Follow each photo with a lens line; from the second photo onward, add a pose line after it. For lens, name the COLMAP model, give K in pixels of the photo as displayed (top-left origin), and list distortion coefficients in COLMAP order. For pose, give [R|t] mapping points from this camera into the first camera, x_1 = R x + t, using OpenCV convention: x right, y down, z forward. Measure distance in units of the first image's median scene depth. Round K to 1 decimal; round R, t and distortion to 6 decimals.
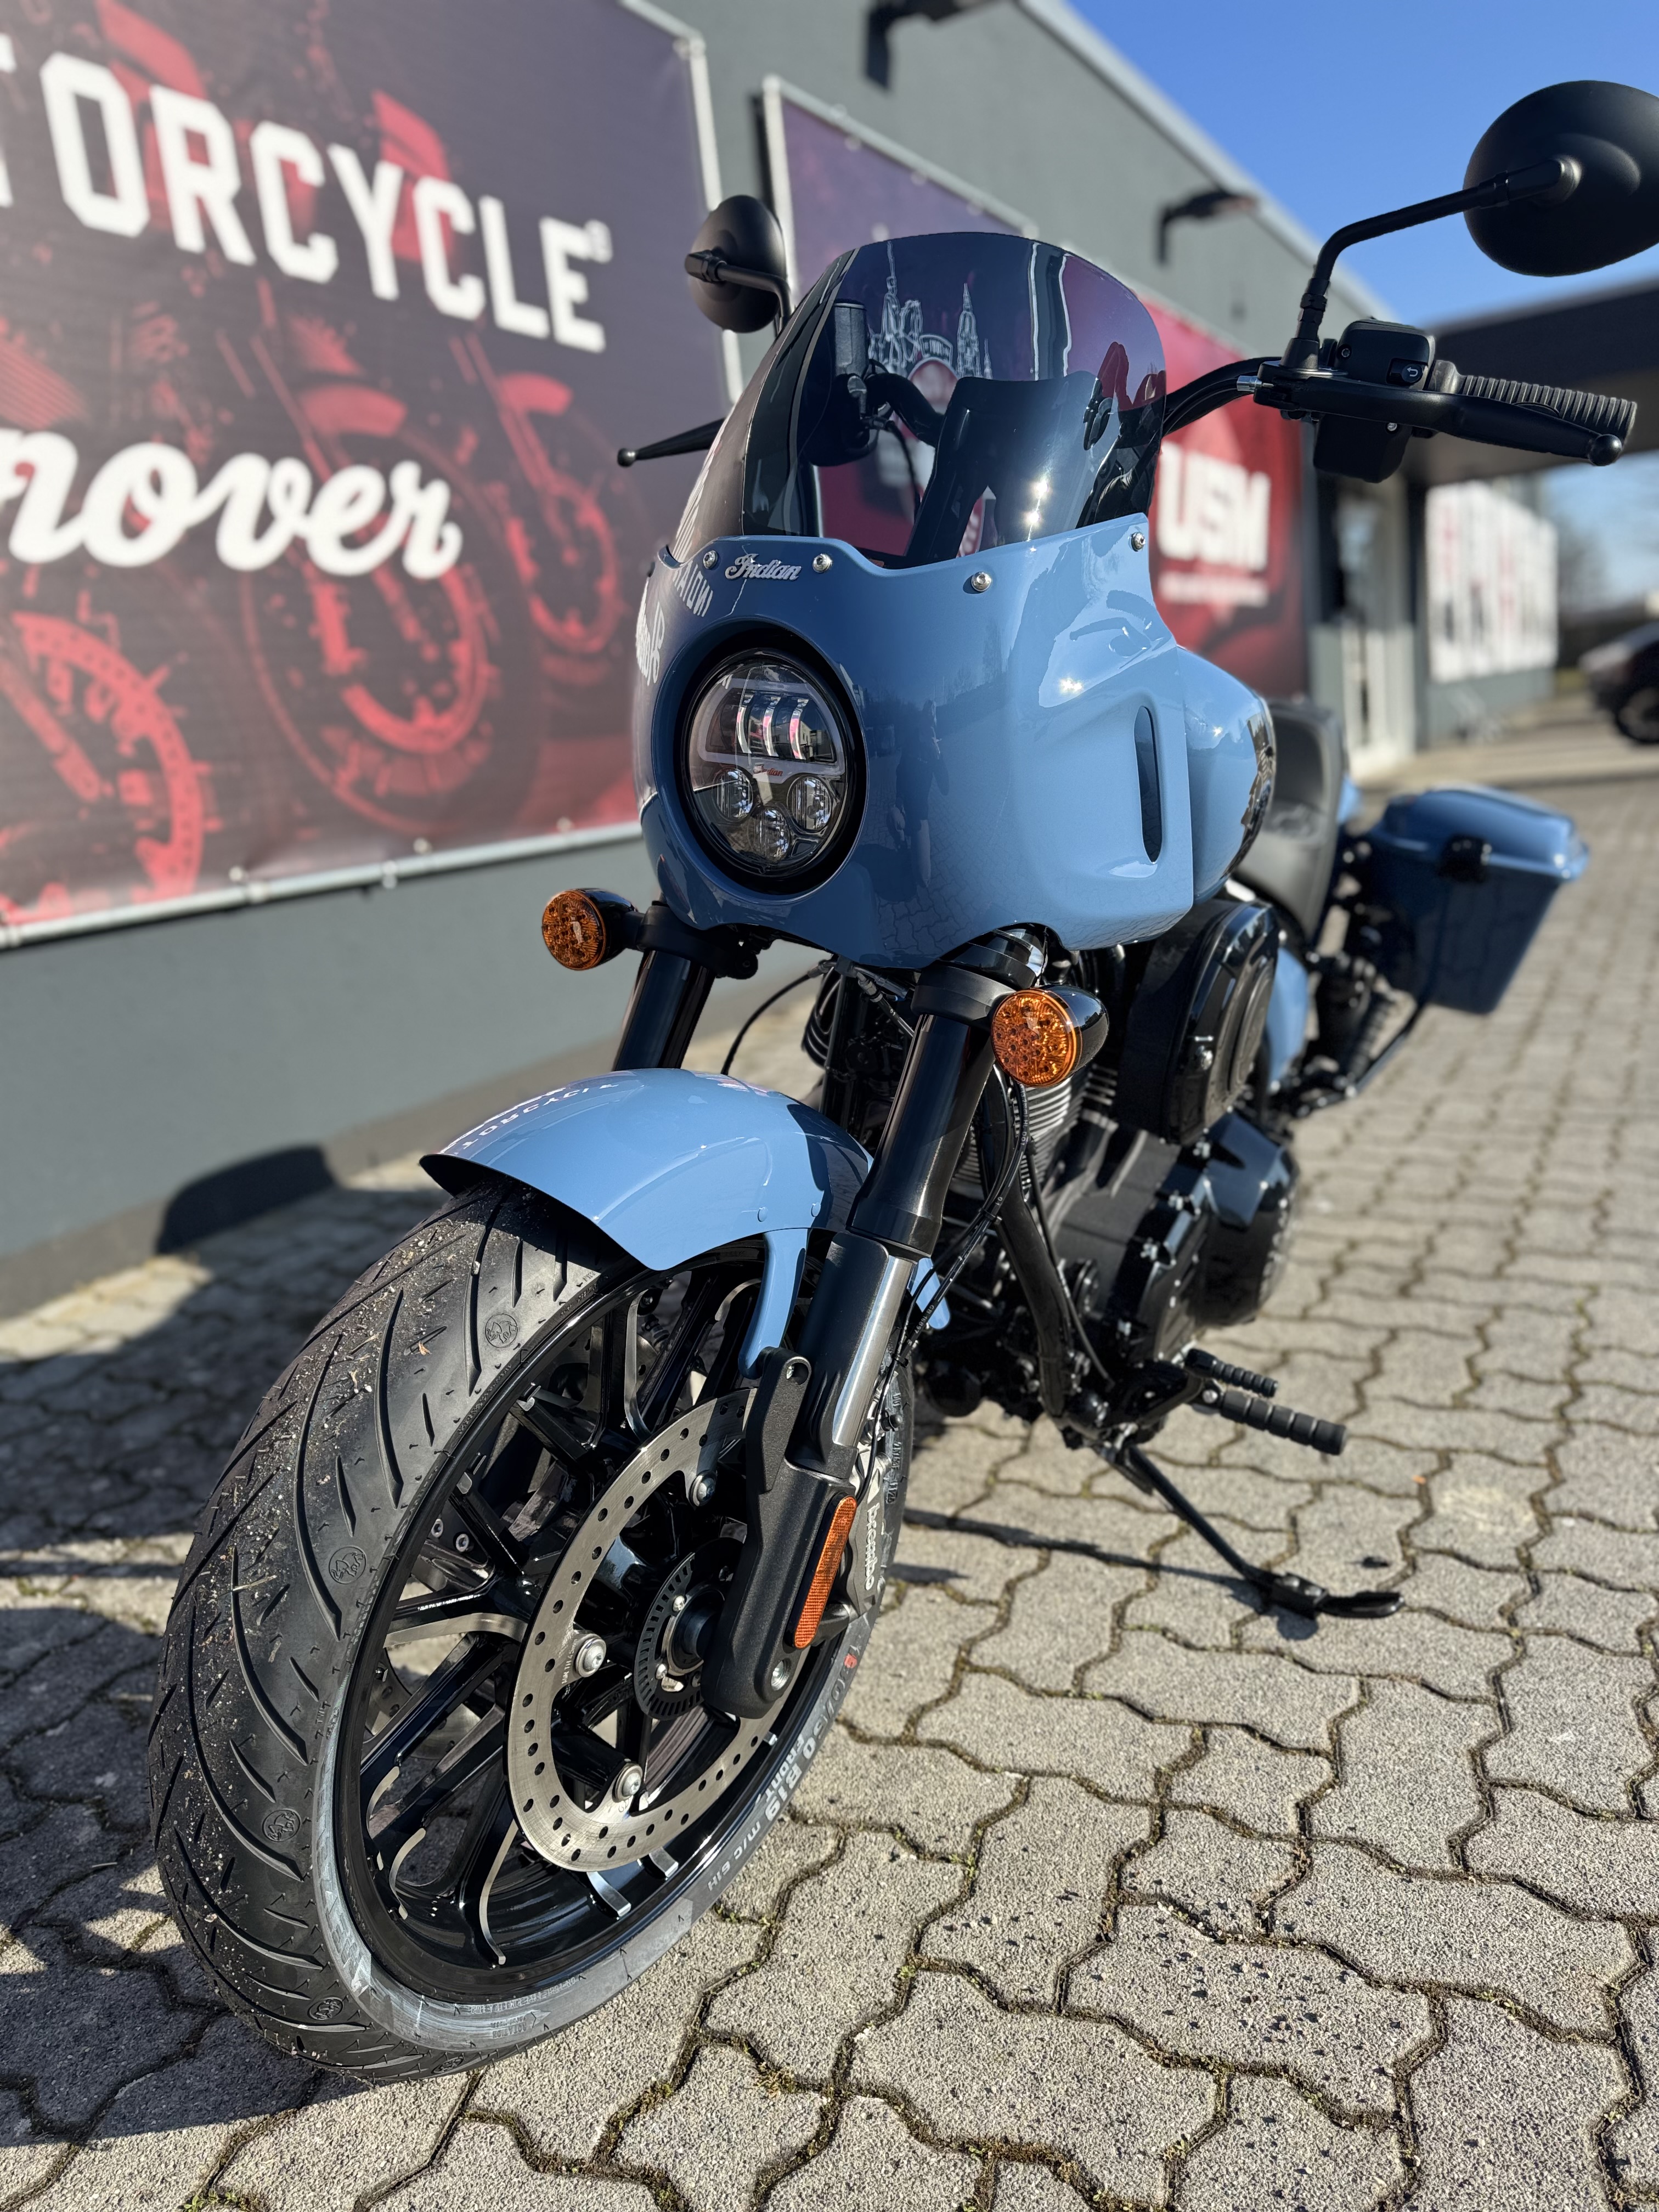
lens RADIAL K [[1567.2, 0, 842.0], [0, 1567.2, 1100.9], [0, 0, 1]] dist [0.038612, -0.044067]
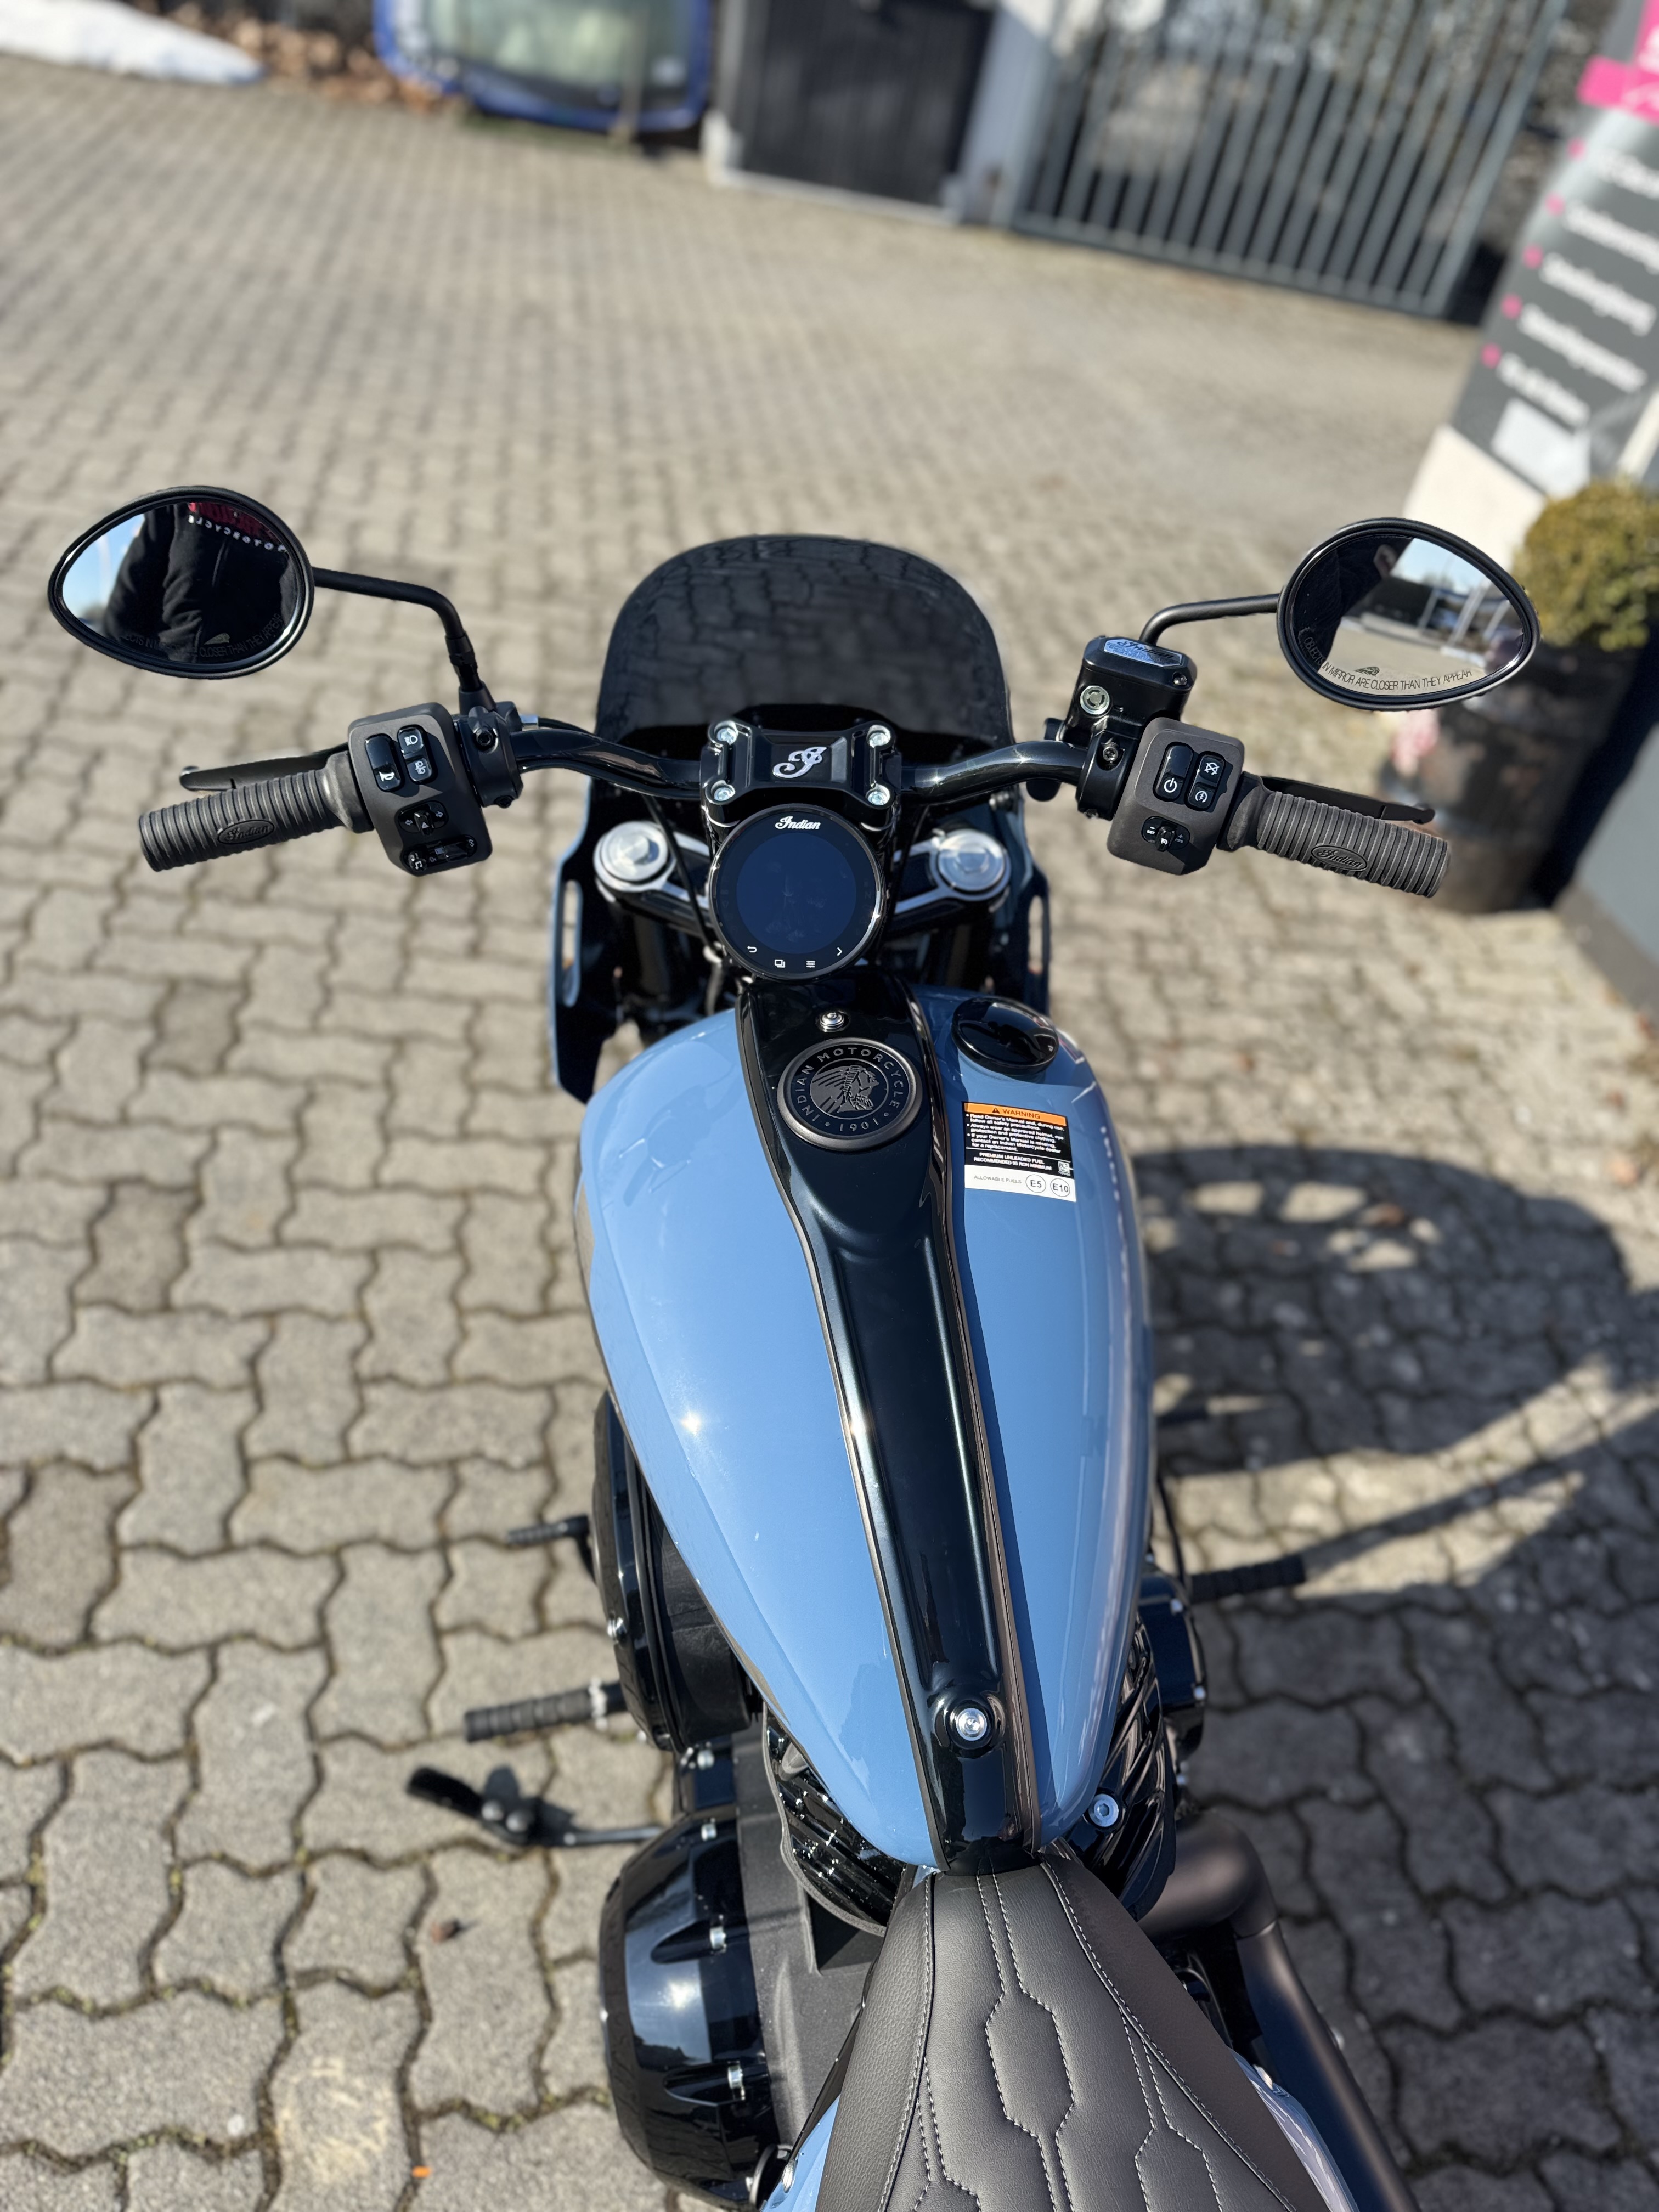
lens RADIAL K [[1567.2, 0, 833.0], [0, 1567.2, 1081.9], [0, 0, 1]] dist [0.038612, -0.044067]
pose [[-0.808143, 0.329711, -0.488052, 0.257497], [-0.230999, 0.584814, 0.777581, -0.449931], [0.541797, 0.741136, -0.396450, 0.654049]]
